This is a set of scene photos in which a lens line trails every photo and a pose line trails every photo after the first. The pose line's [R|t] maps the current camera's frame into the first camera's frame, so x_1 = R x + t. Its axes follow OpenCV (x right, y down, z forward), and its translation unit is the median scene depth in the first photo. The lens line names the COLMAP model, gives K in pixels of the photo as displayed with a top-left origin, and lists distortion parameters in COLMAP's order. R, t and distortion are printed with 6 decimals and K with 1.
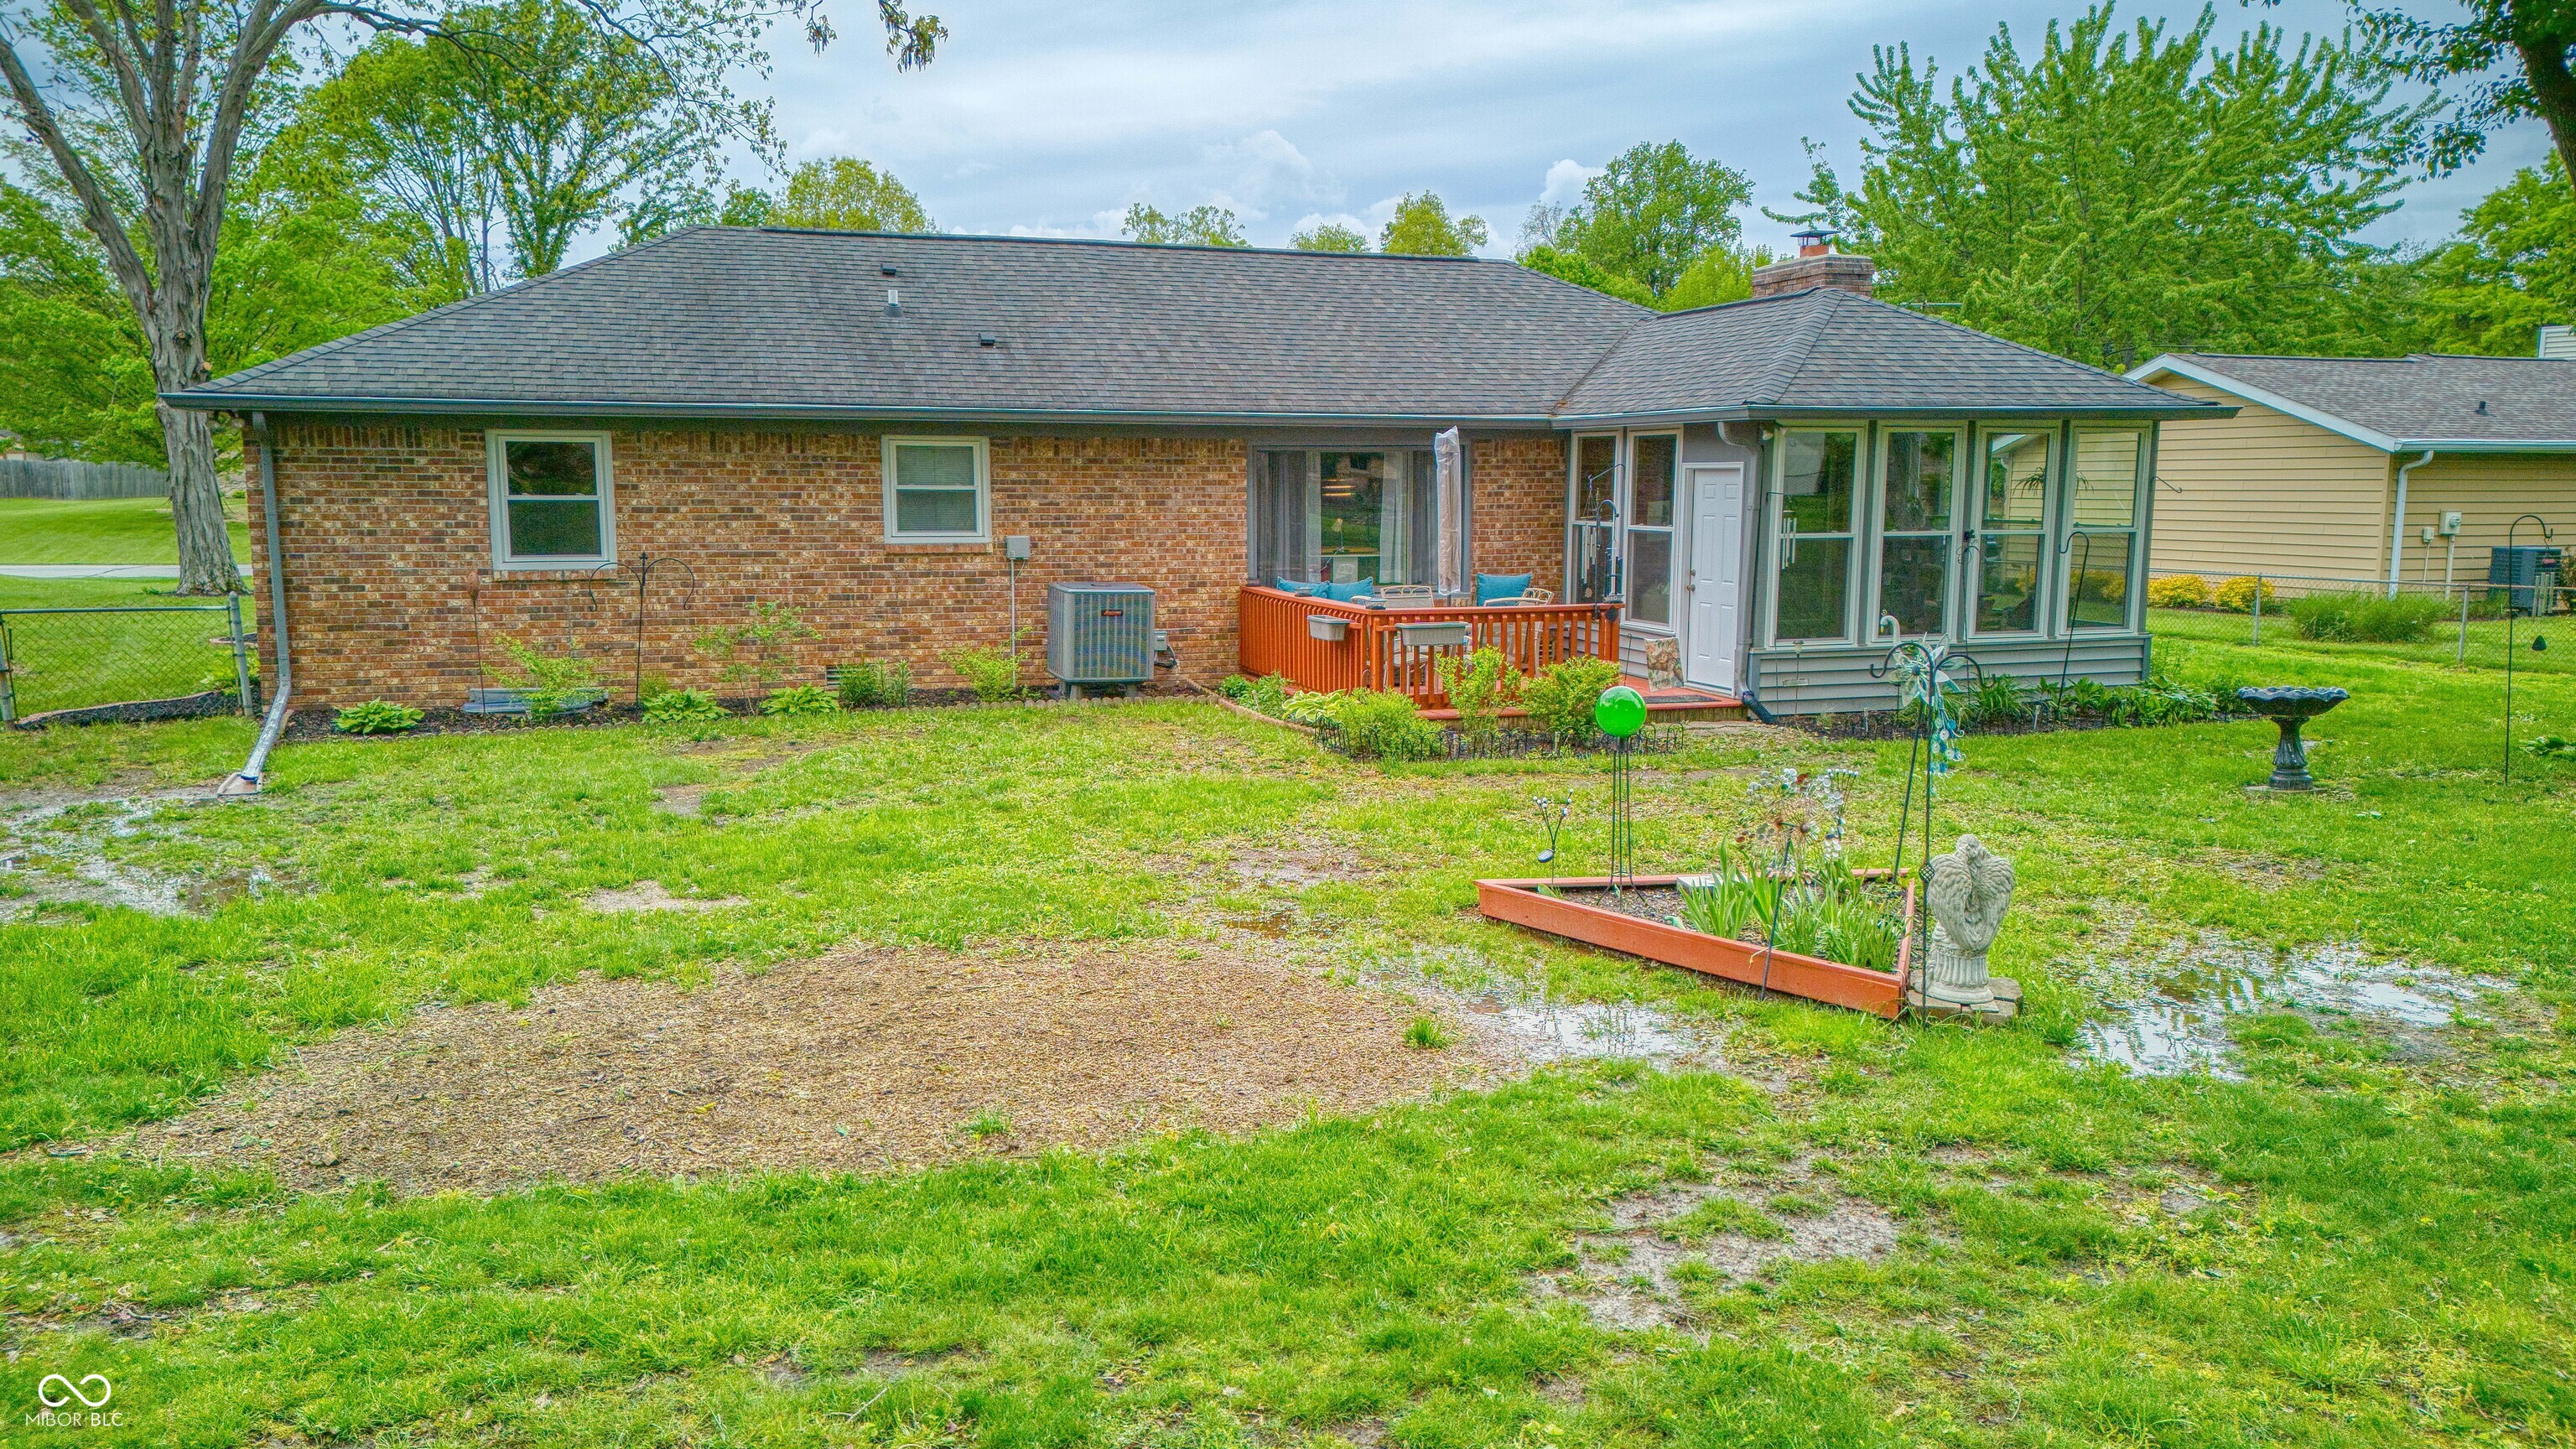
lens RADIAL K [[1783.4, 0, 1288.0], [0, 1783.4, 724.5], [0, 0, 1]] dist [0.080971, -0.077559]
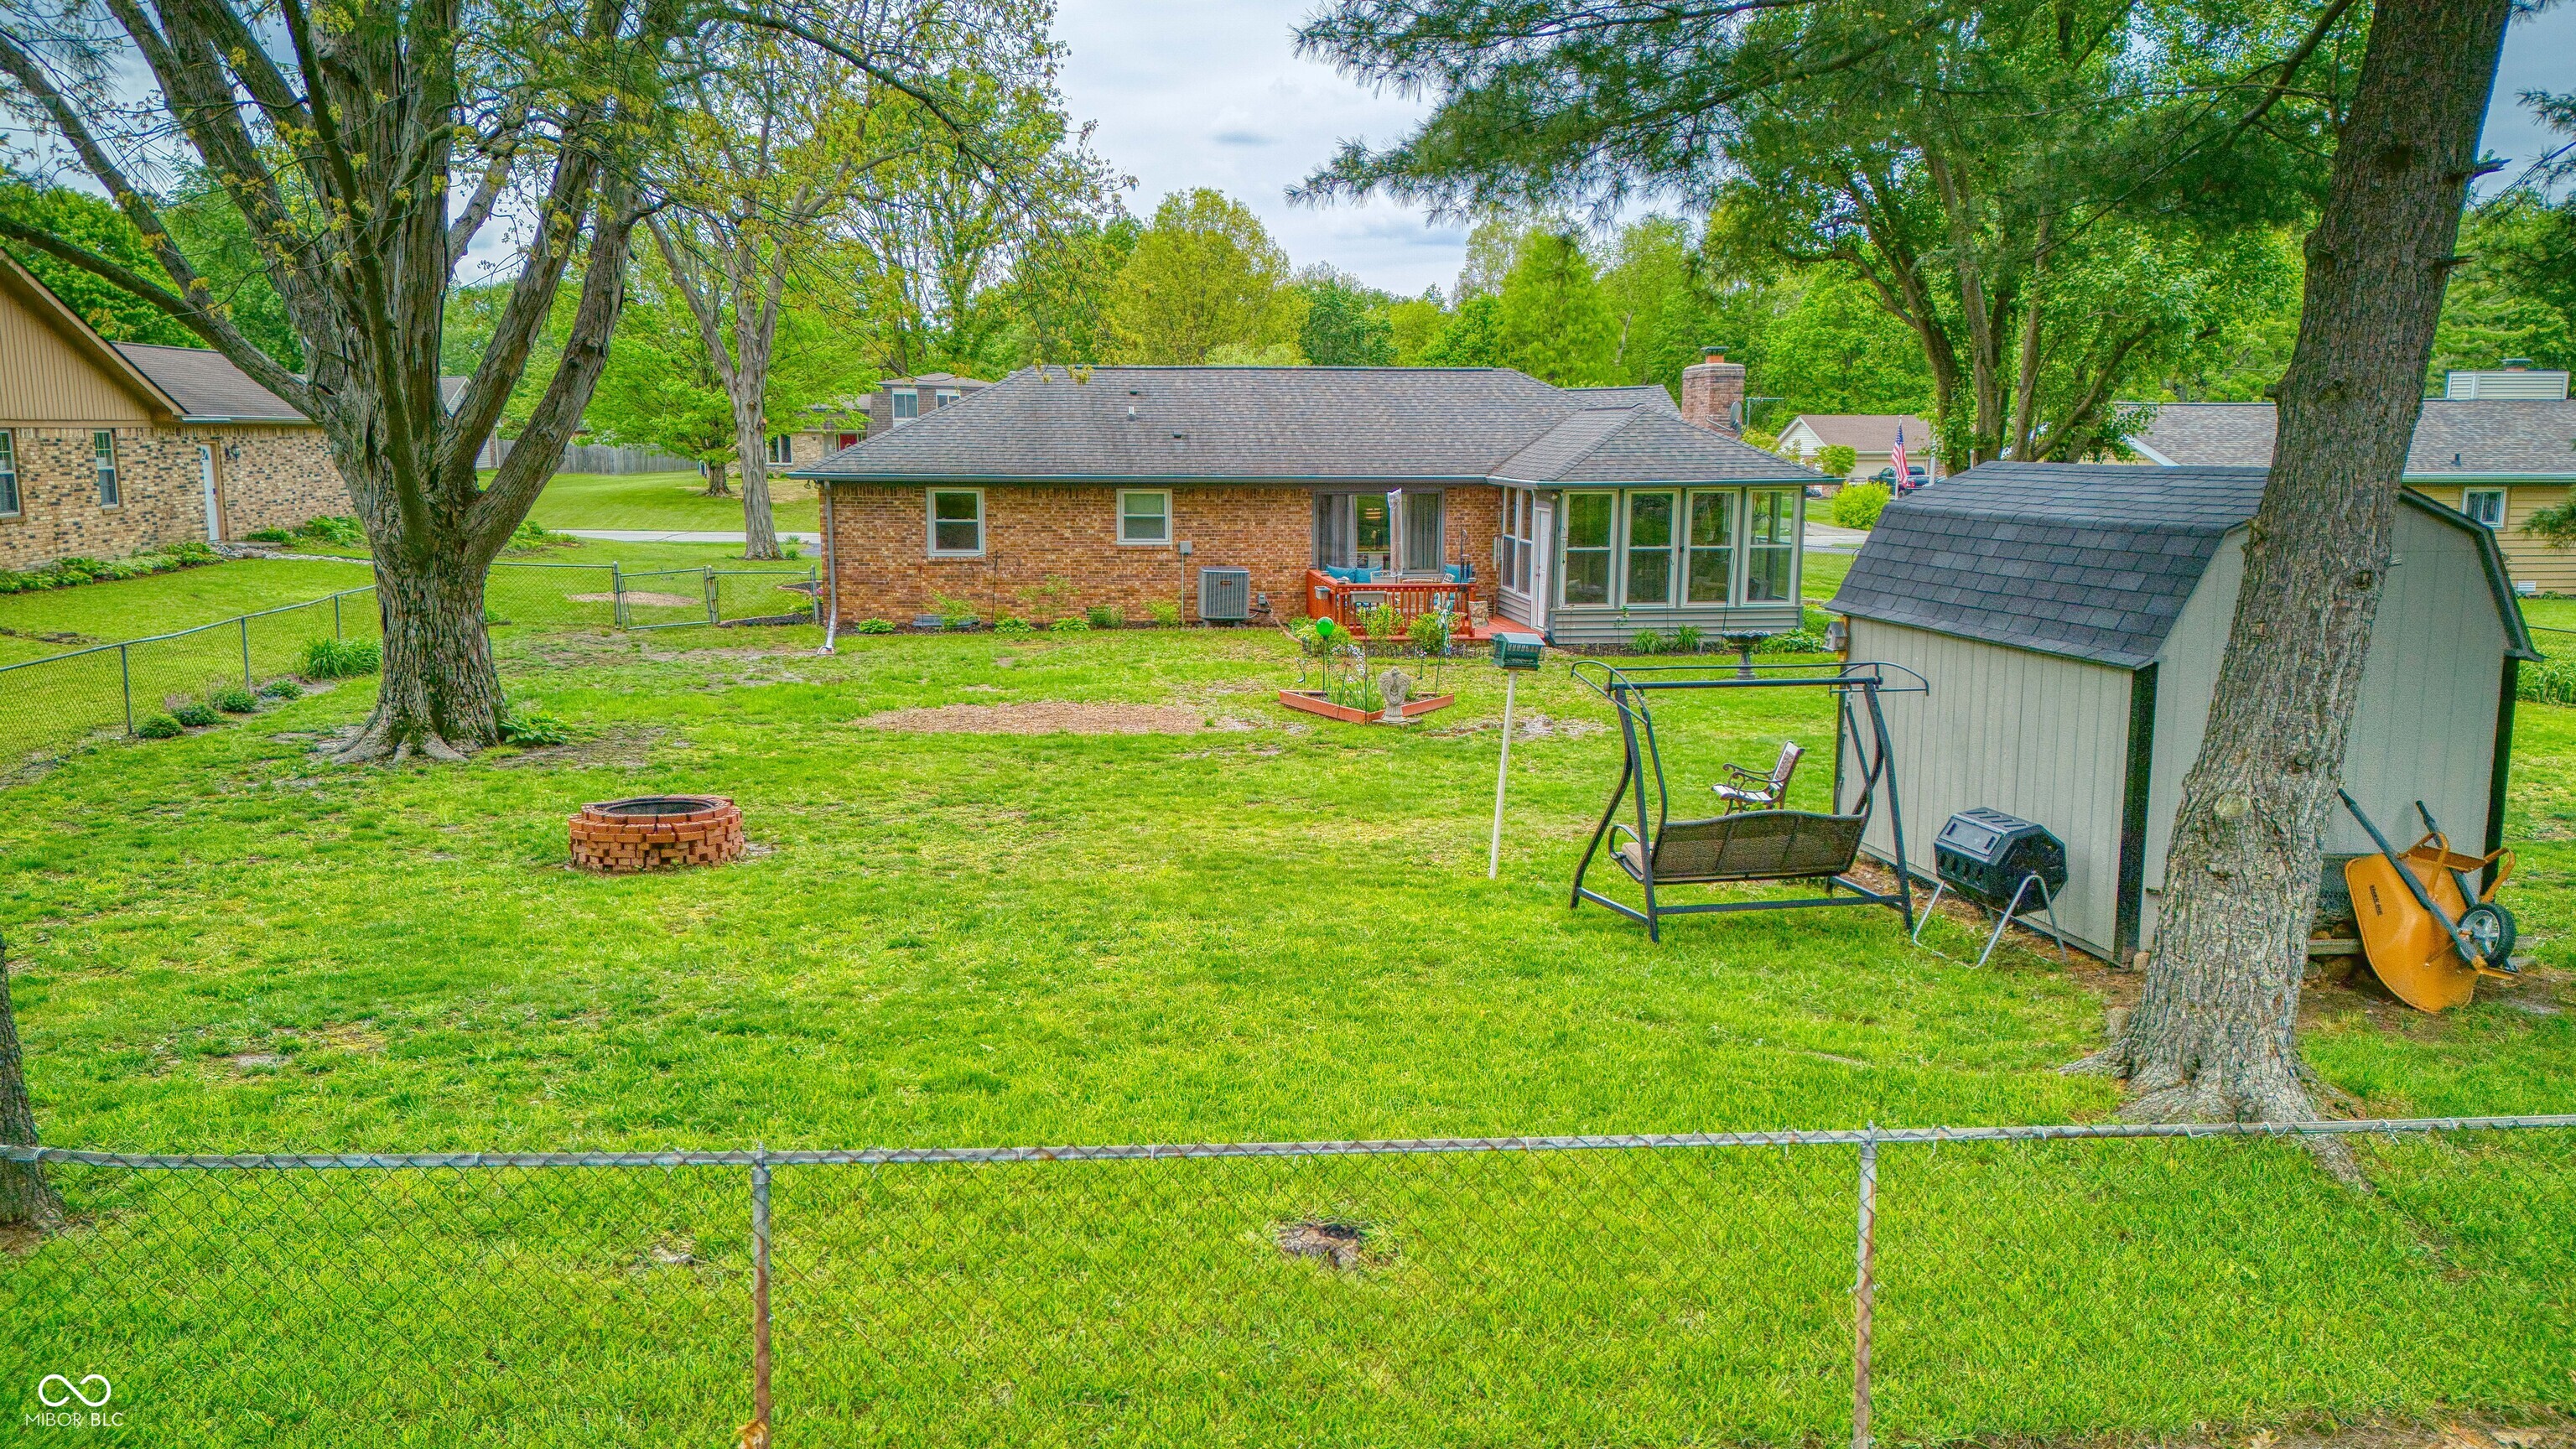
lens RADIAL K [[1775.5, 0, 1297.8], [0, 1775.5, 720.5], [0, 0, 1]] dist [0.130282, -0.155705]
pose [[0.979545, 0.034071, -0.198321, 0.345073], [-0.030274, 0.999296, 0.022149, 0.038898], [0.198936, -0.015692, 0.979887, -0.824326]]
